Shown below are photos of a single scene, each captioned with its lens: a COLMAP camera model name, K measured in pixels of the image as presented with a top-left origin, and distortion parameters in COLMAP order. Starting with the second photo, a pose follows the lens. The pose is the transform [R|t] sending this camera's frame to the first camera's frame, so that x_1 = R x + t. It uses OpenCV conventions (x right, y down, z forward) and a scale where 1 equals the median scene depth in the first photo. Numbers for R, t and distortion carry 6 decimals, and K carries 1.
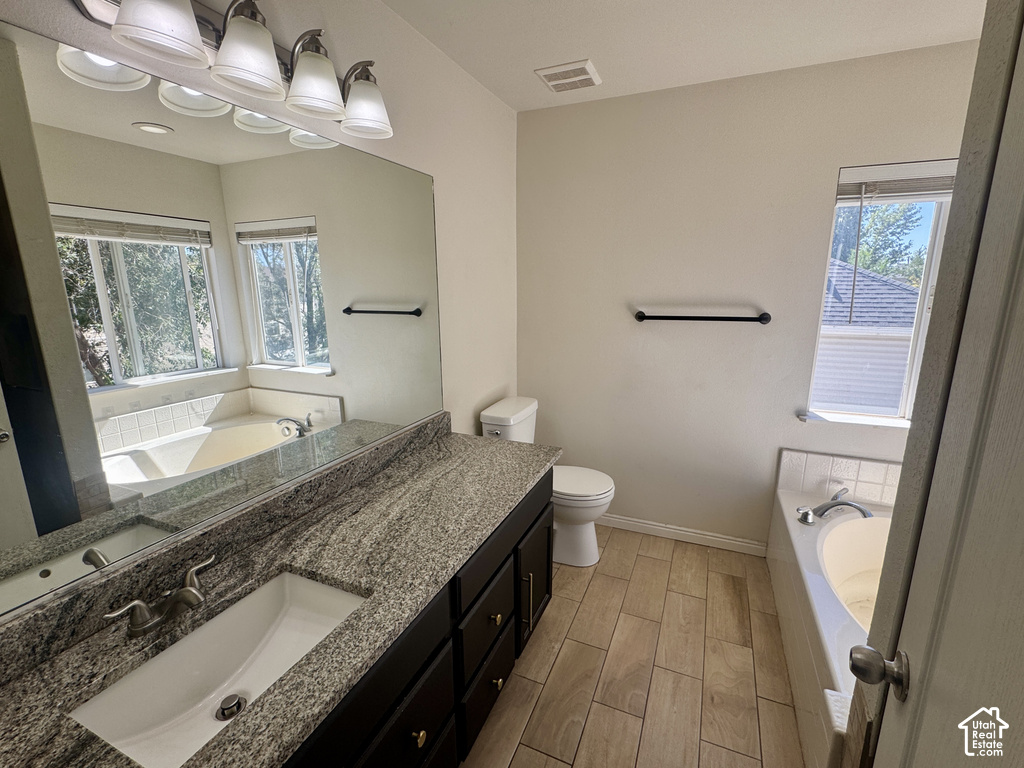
lens RADIAL K [[456.2, 0, 512.5], [0, 456.2, 384.3], [0, 0, 1]] dist [0.000011, 0.000000]
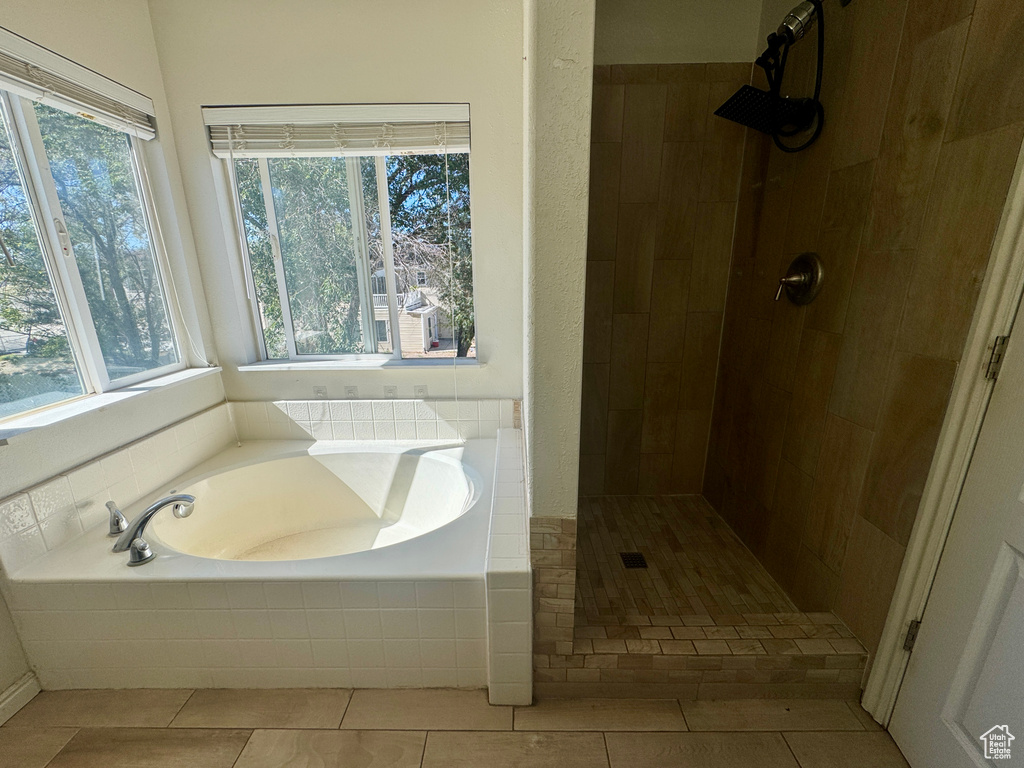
lens RADIAL K [[408.2, 0, 512.2], [0, 408.2, 384.8], [0, 0, 1]] dist [-0.002548, -0.000175]
pose [[-0.392532, -0.229434, 0.890662, -0.051806], [0.209047, 0.920785, 0.329325, -0.022545], [-0.895666, 0.315461, -0.313475, 0.585669]]
